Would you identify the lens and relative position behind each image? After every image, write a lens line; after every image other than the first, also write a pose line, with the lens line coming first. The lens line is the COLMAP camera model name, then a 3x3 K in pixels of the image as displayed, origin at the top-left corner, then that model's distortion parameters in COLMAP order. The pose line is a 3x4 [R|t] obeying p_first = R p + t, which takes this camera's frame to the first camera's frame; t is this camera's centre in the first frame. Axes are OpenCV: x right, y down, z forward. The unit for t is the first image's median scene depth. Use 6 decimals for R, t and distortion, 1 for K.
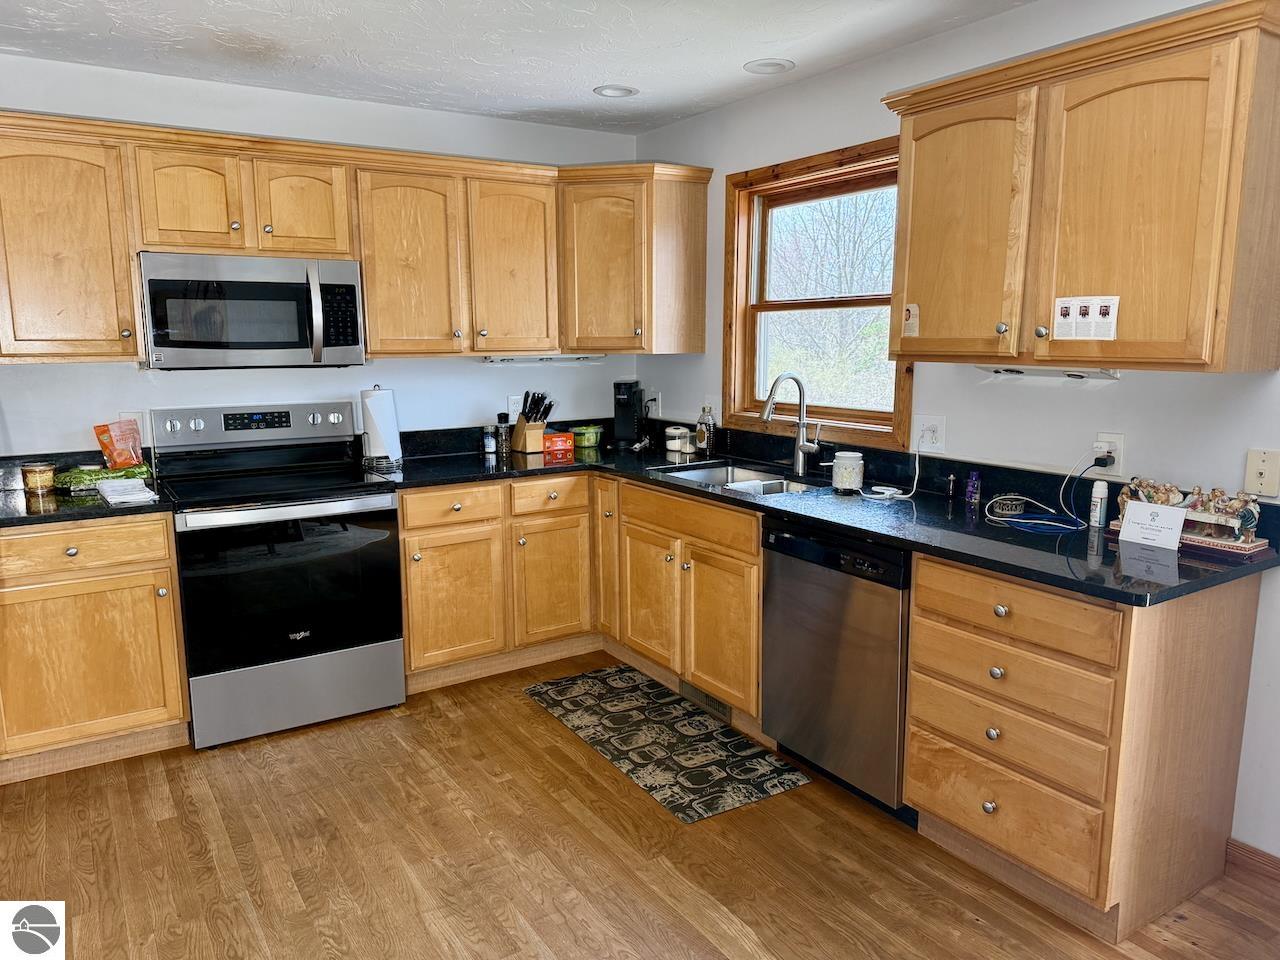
lens RADIAL K [[897.9, 0, 633.3], [0, 897.9, 483.0], [0, 0, 1]] dist [0.073252, -0.080768]
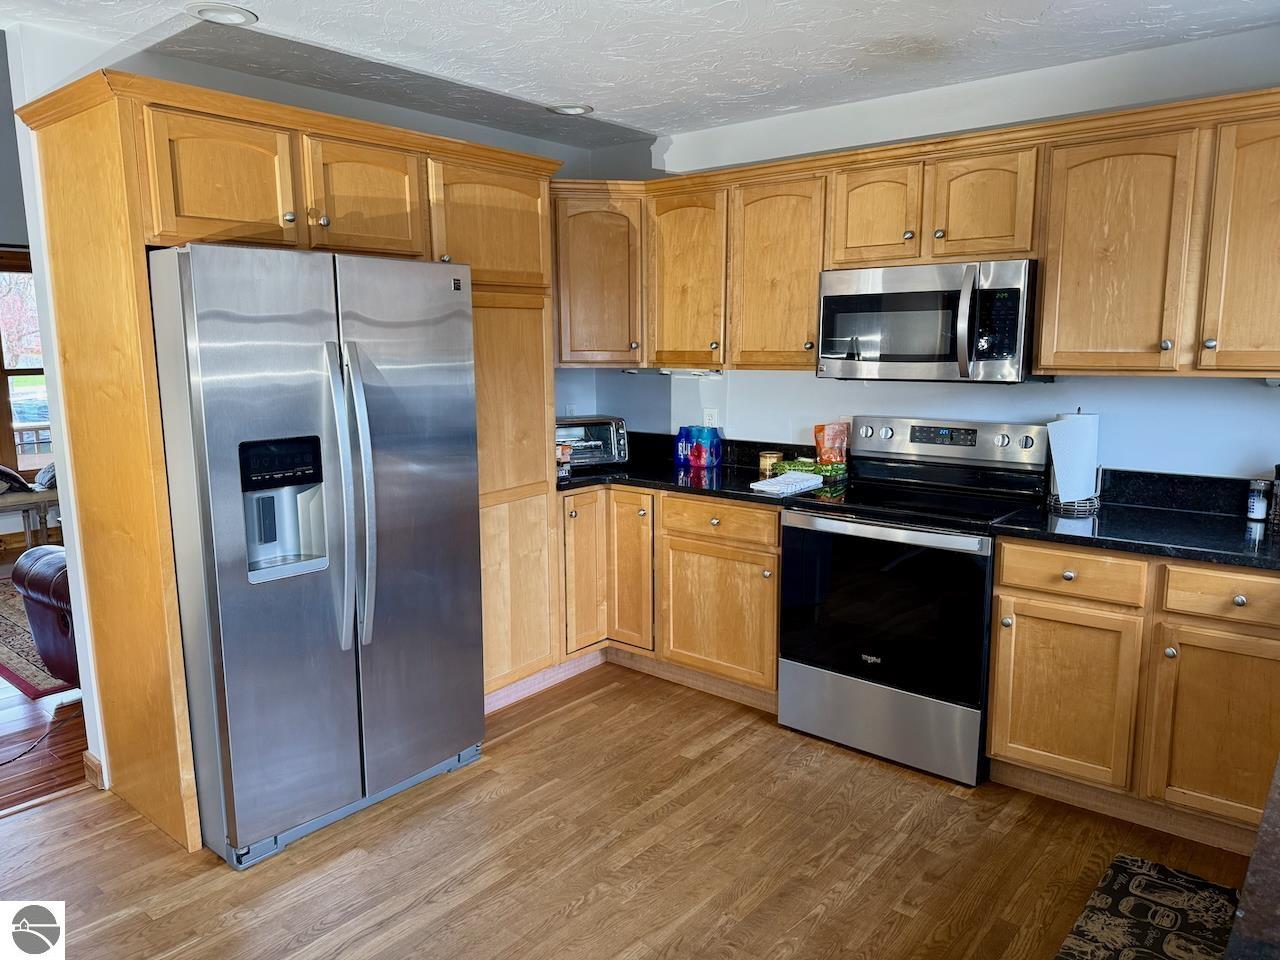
lens RADIAL K [[897.9, 0, 640.4], [0, 897.9, 478.2], [0, 0, 1]] dist [0.073252, -0.080768]
pose [[0.314144, 0.152043, -0.937122, 0.411247], [-0.154250, 0.982151, 0.107640, -0.082989], [0.936761, 0.110737, 0.331989, 0.415872]]
